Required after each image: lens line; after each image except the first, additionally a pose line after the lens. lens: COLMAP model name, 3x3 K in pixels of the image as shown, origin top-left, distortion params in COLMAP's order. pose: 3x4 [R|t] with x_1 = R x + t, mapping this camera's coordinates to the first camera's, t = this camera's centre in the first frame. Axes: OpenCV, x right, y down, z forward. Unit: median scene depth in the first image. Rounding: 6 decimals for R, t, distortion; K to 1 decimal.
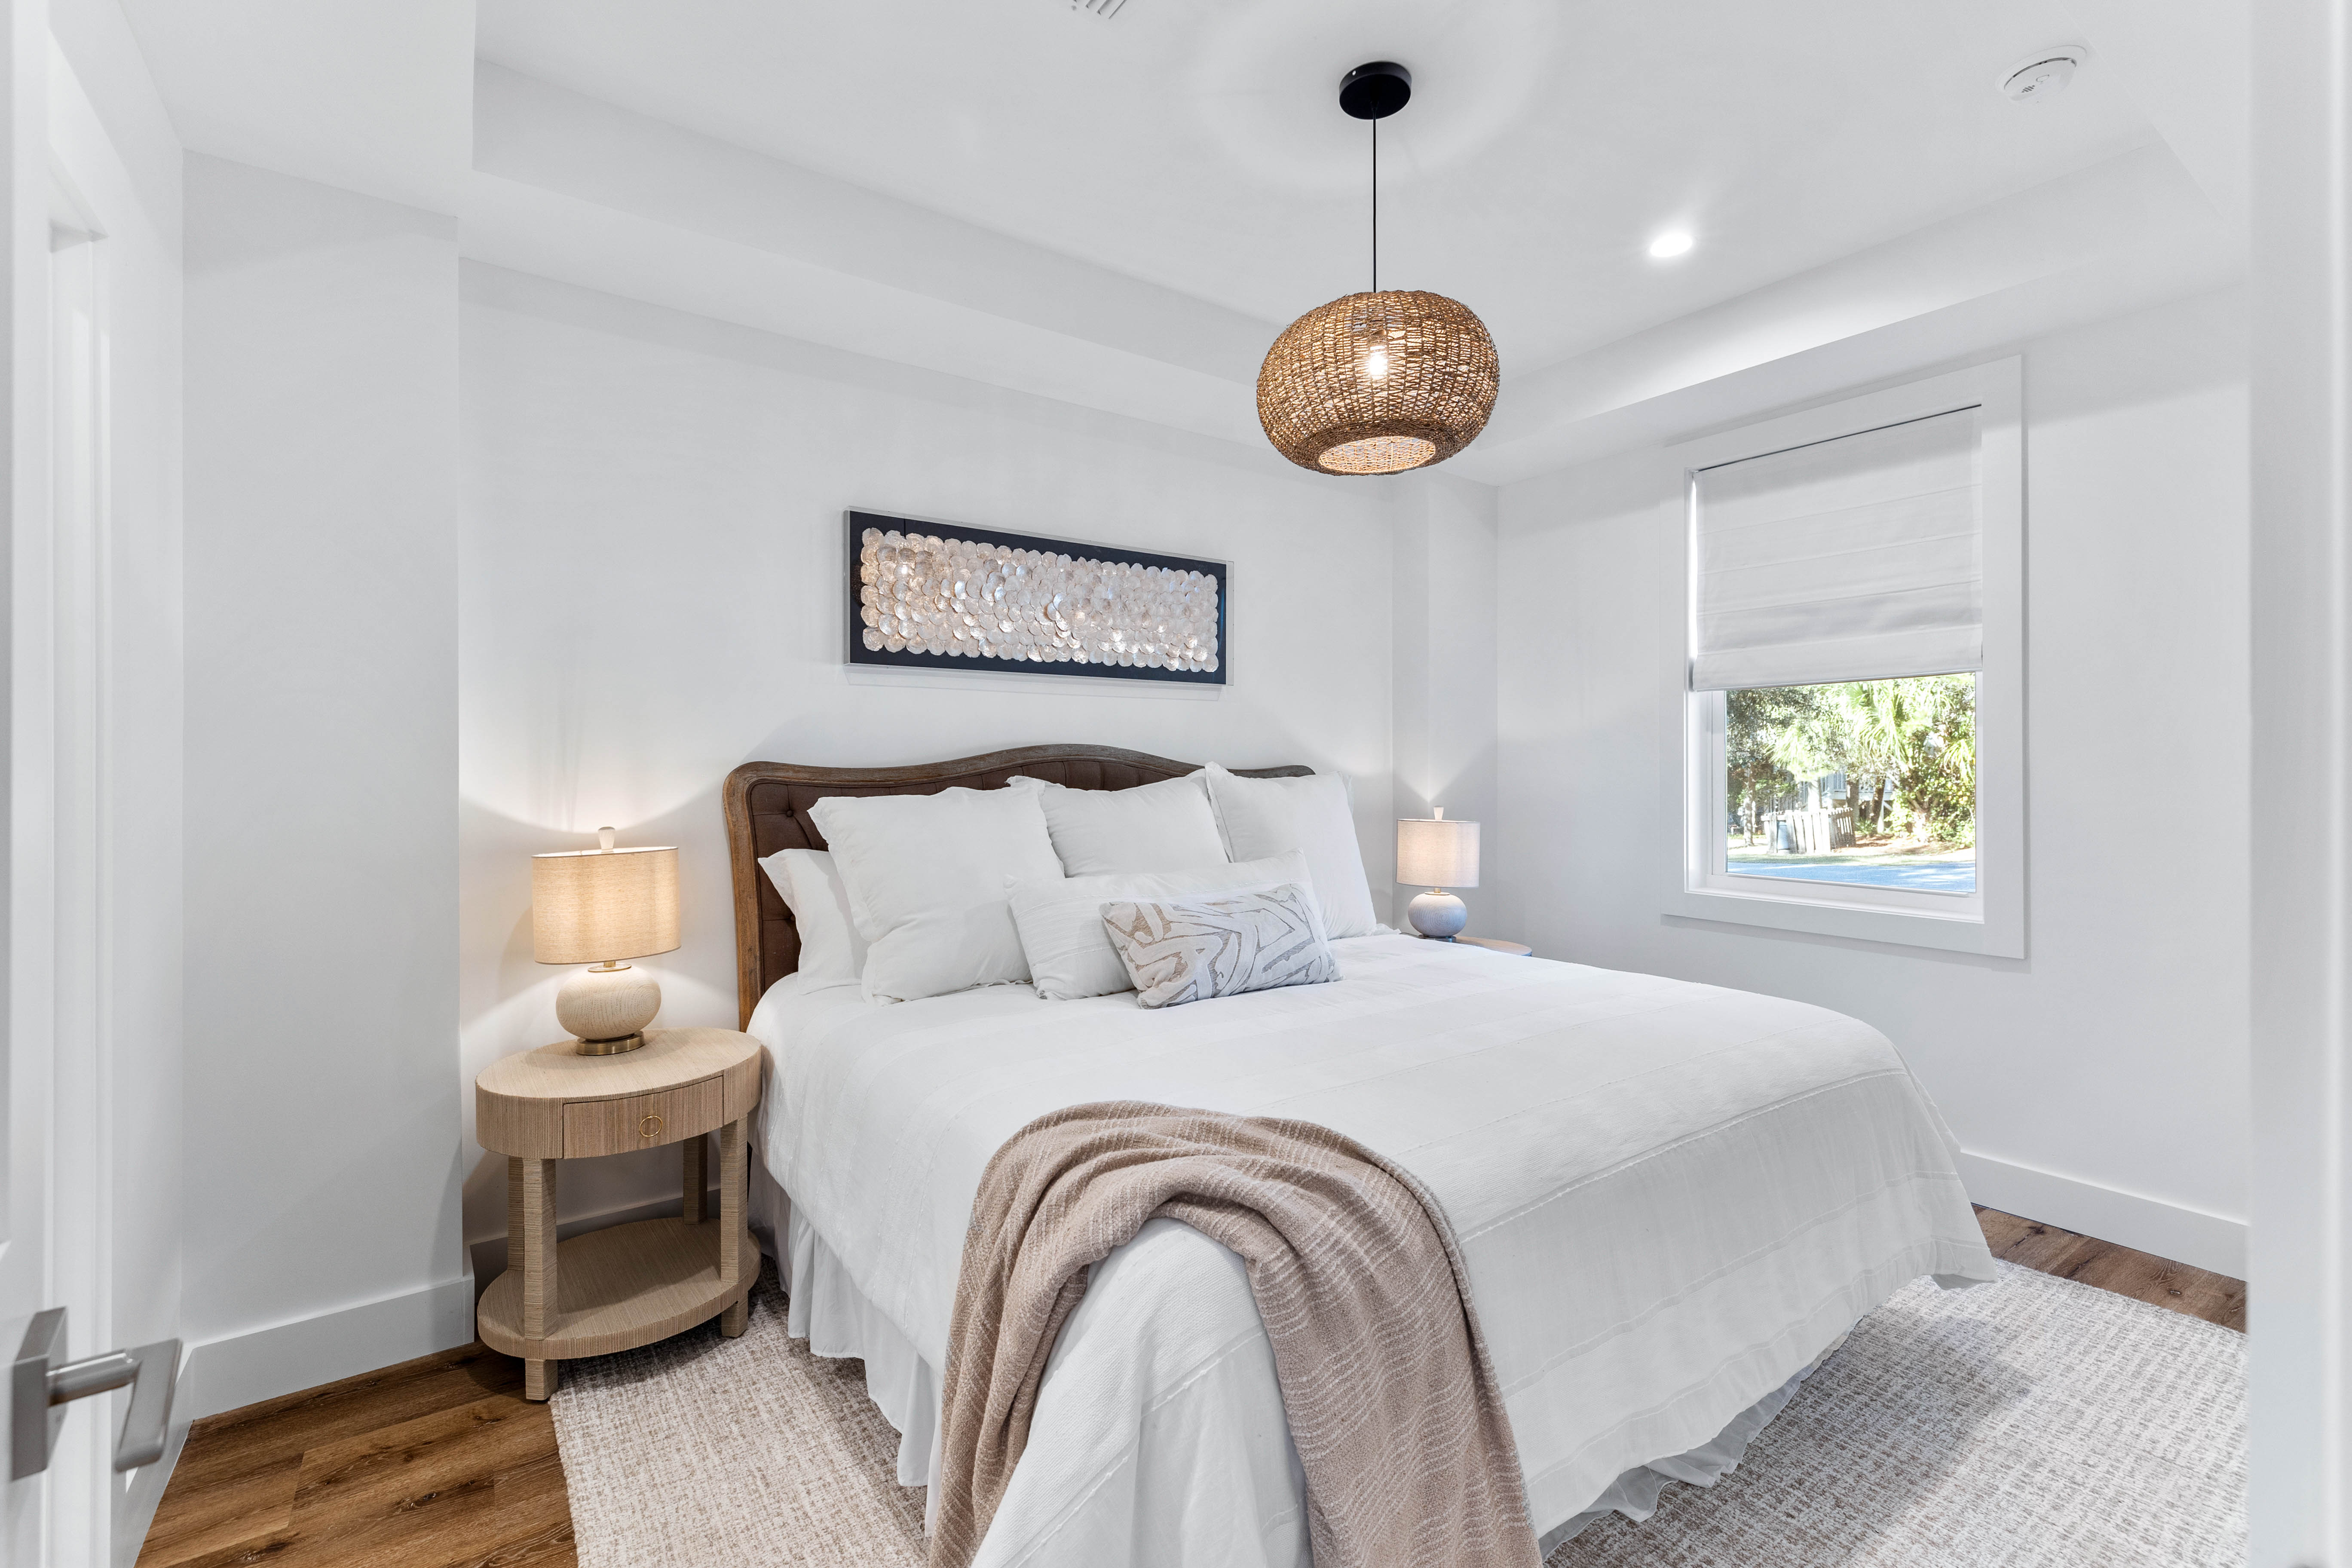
lens RADIAL K [[1027.7, 0, 1175.3], [0, 1027.7, 772.0], [0, 0, 1]] dist [0.004728, 0.000117]
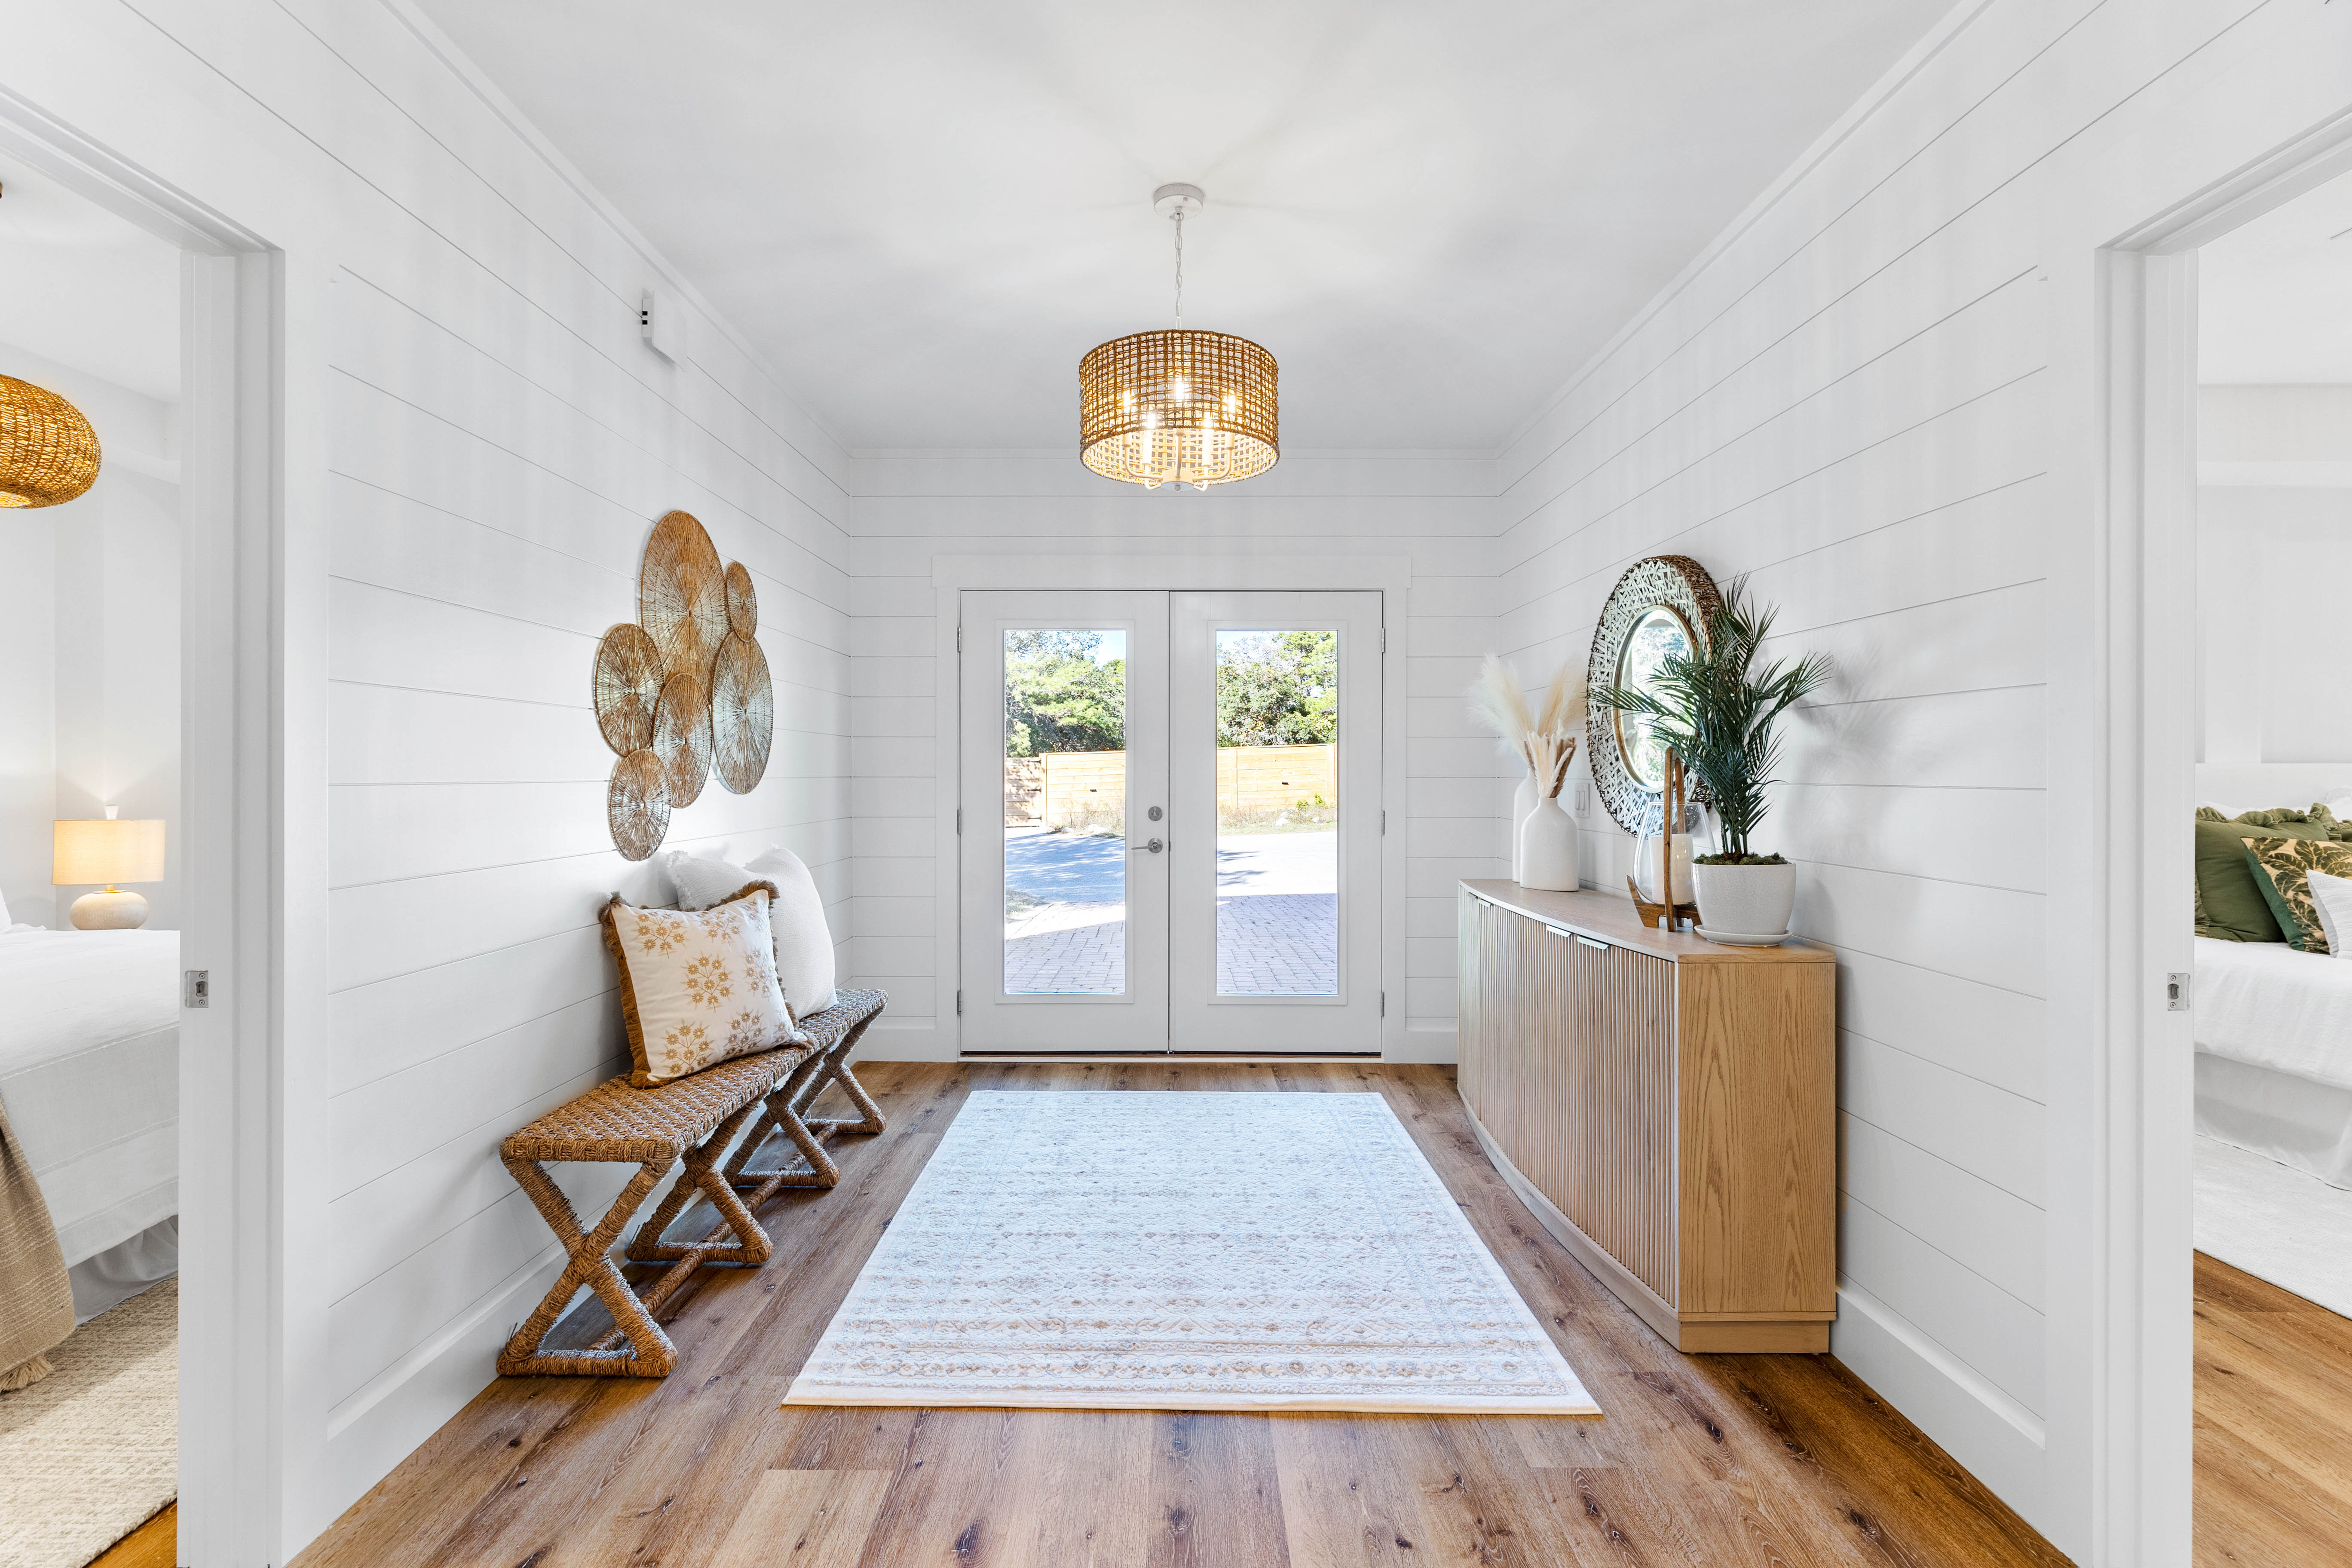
lens RADIAL K [[1071.1, 0, 1175.1], [0, 1071.1, 778.7], [0, 0, 1]] dist [0.000353, -0.000021]
pose [[0.577218, -0.007144, 0.816559, -0.000374], [0.005033, 0.999974, 0.005190, 0.009162], [-0.816575, 0.001114, 0.577239, -0.628511]]
